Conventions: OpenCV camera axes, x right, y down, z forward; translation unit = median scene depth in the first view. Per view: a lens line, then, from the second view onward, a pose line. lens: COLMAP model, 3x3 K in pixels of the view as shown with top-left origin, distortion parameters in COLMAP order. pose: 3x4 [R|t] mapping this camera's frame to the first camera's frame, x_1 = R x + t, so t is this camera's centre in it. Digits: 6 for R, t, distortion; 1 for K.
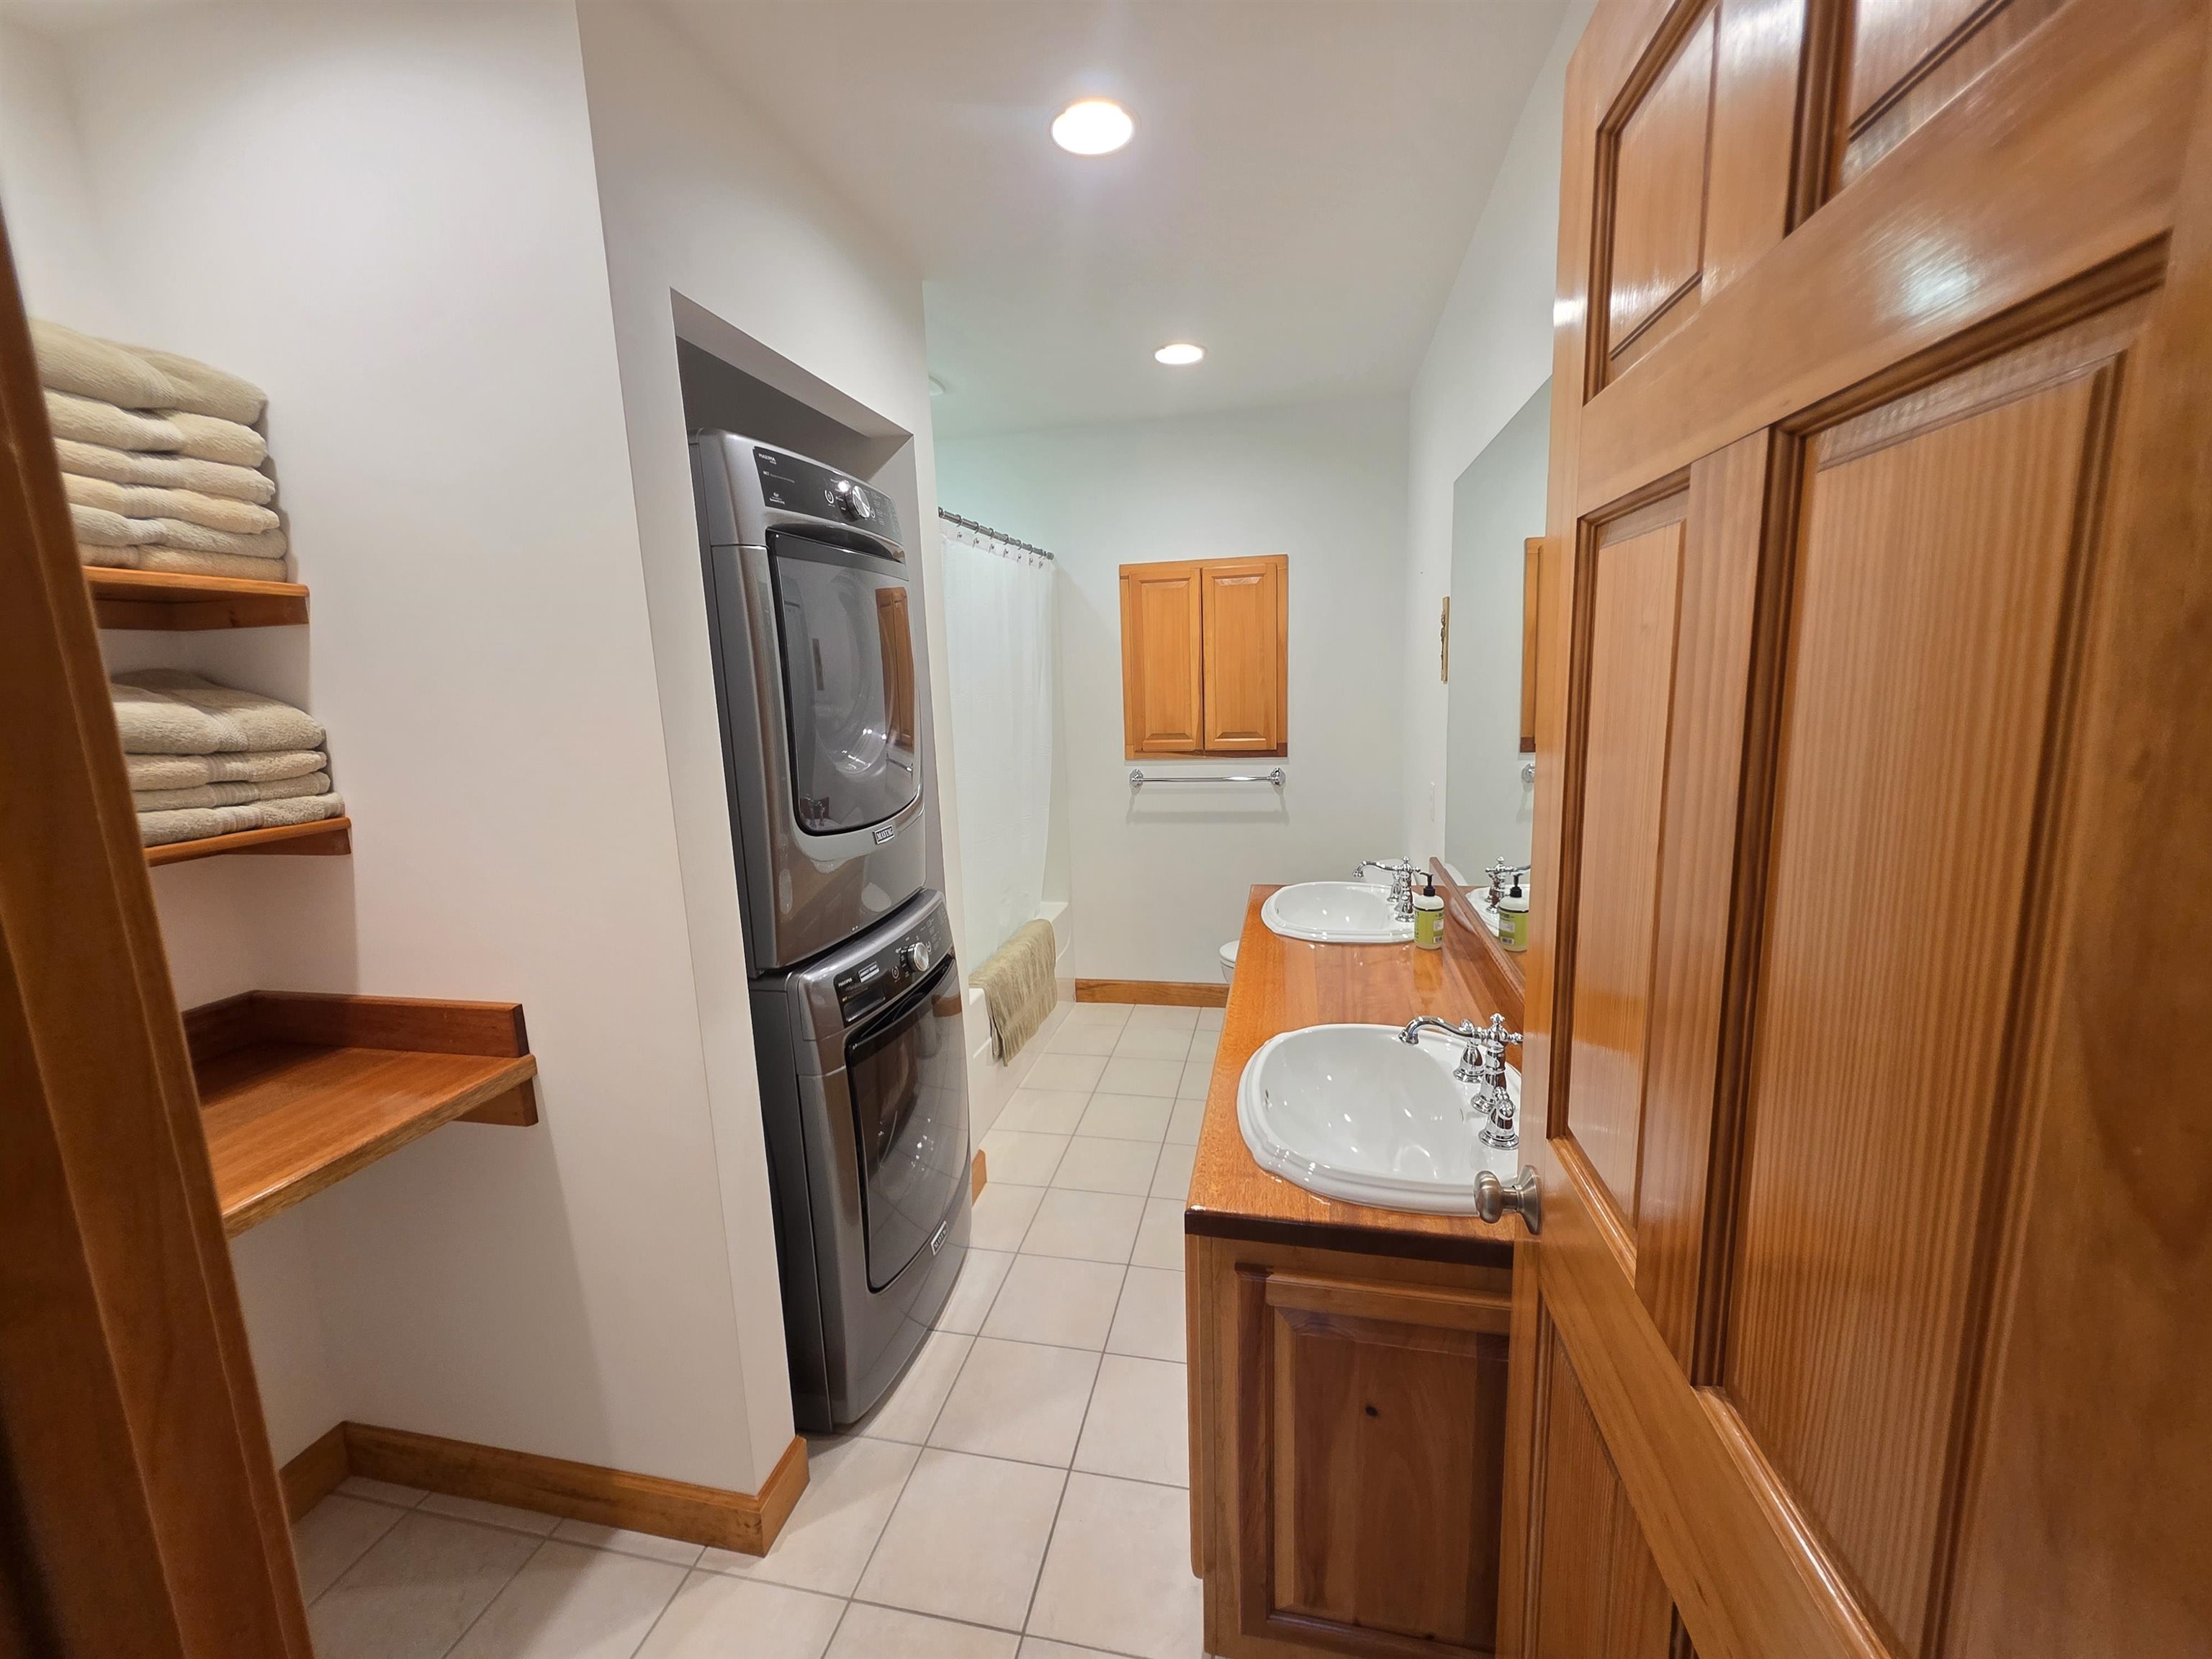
lens RADIAL K [[883.0, 0, 1089.6], [0, 883.0, 815.8], [0, 0, 1]] dist [0.002388, 0.000493]
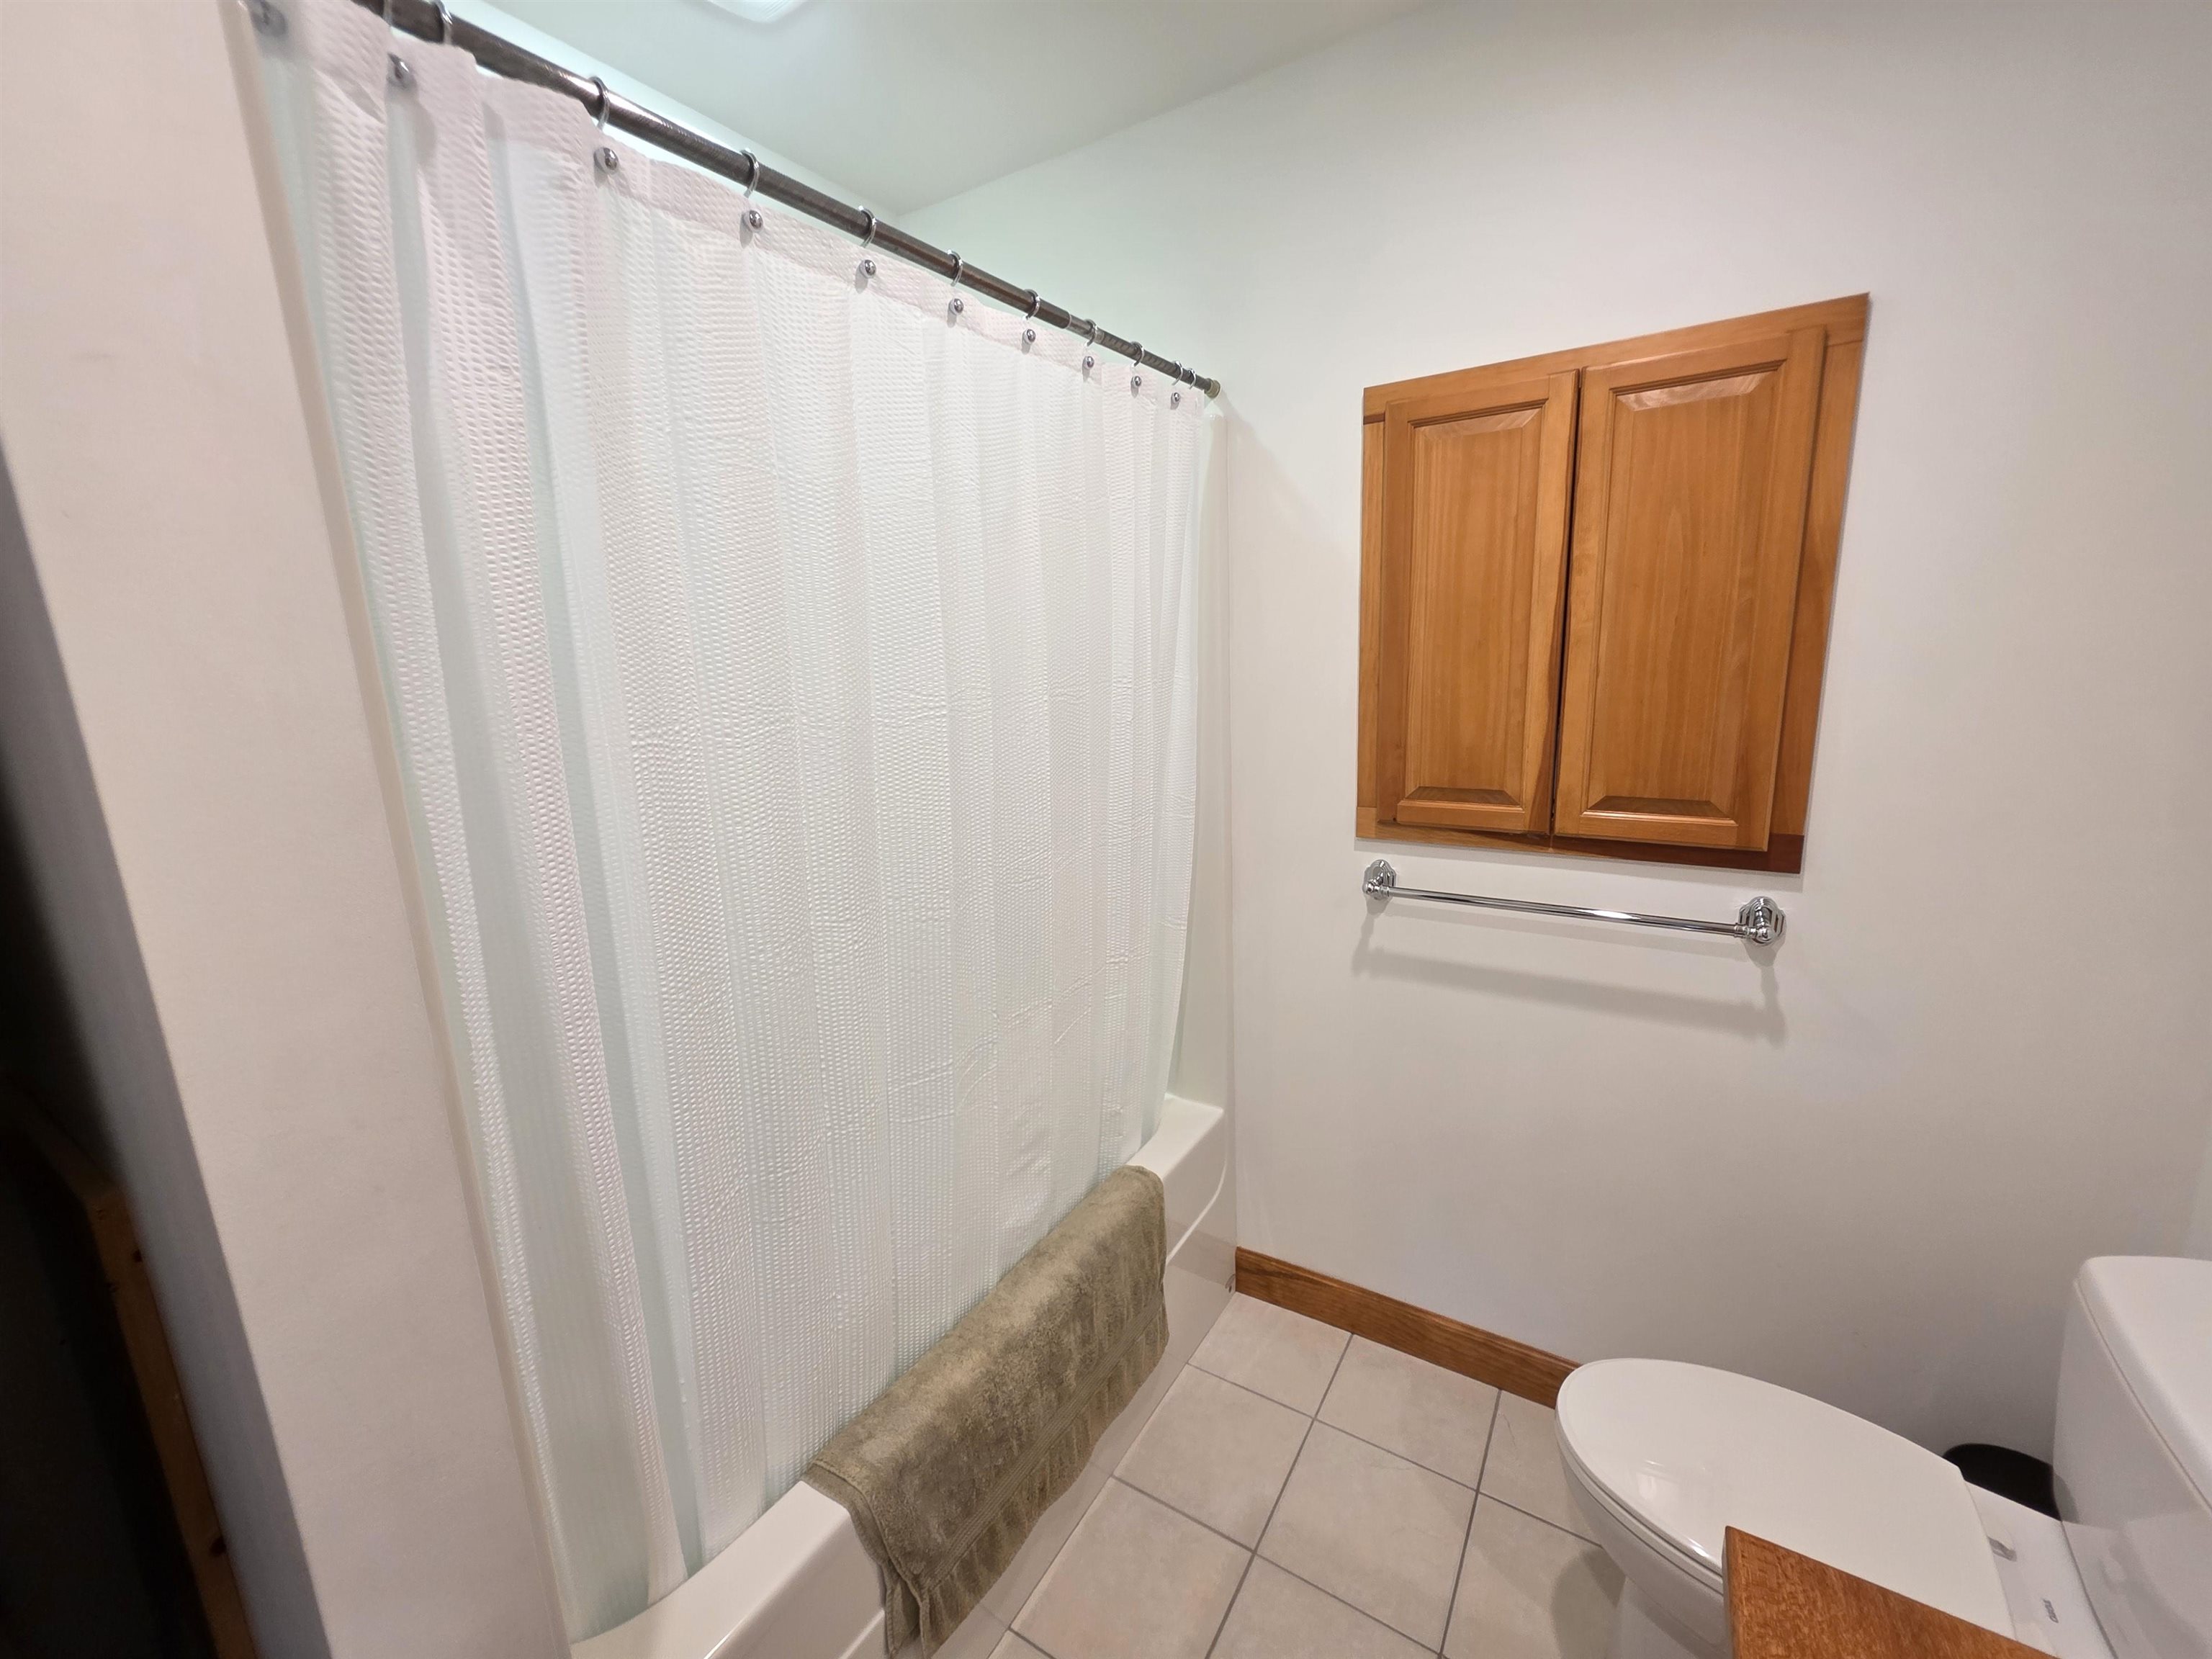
lens RADIAL K [[883.0, 0, 1101.2], [0, 883.0, 829.2], [0, 0, 1]] dist [0.002388, 0.000493]
pose [[0.943813, 0.064613, -0.324104, 0.144081], [-0.046035, 0.996844, 0.064671, -0.207073], [0.327259, -0.046117, 0.943809, 1.202306]]
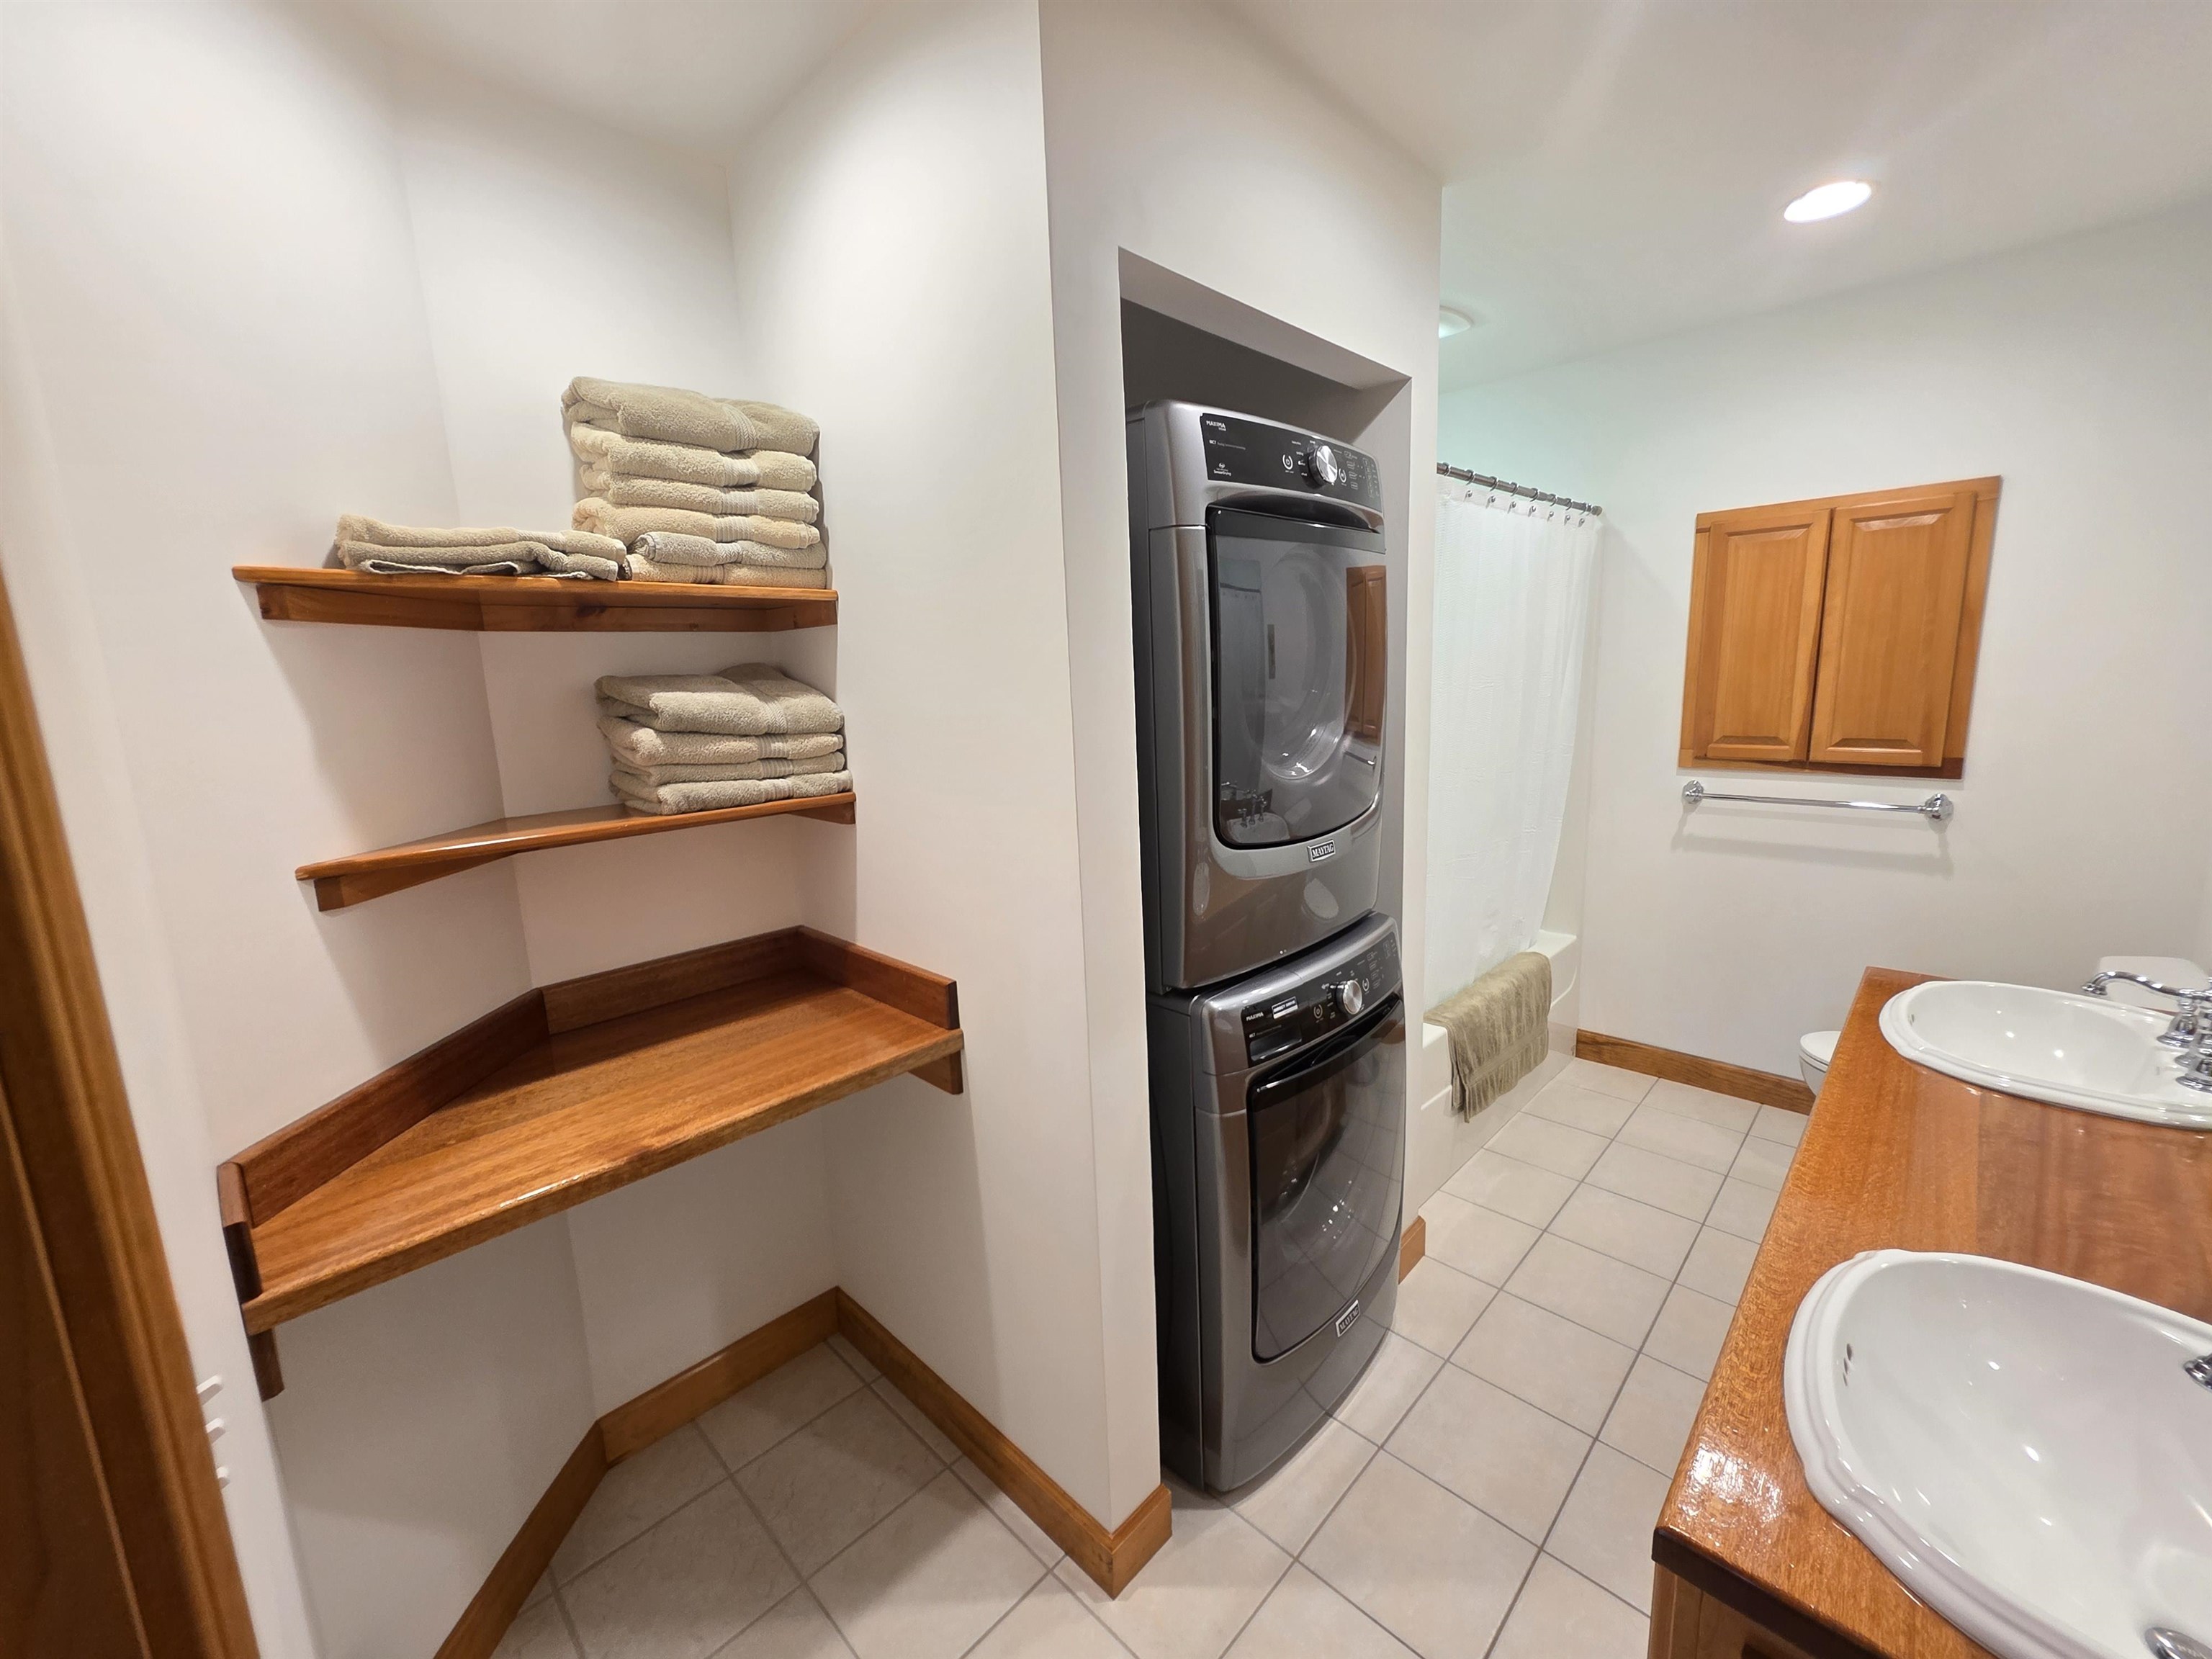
lens RADIAL K [[883.0, 0, 1105.8], [0, 883.0, 824.6], [0, 0, 1]] dist [0.002388, 0.000493]
pose [[0.853520, 0.094364, -0.512444, 0.031218], [-0.076838, 0.995507, 0.055337, -0.040361], [0.515363, -0.007856, 0.856936, 0.162411]]
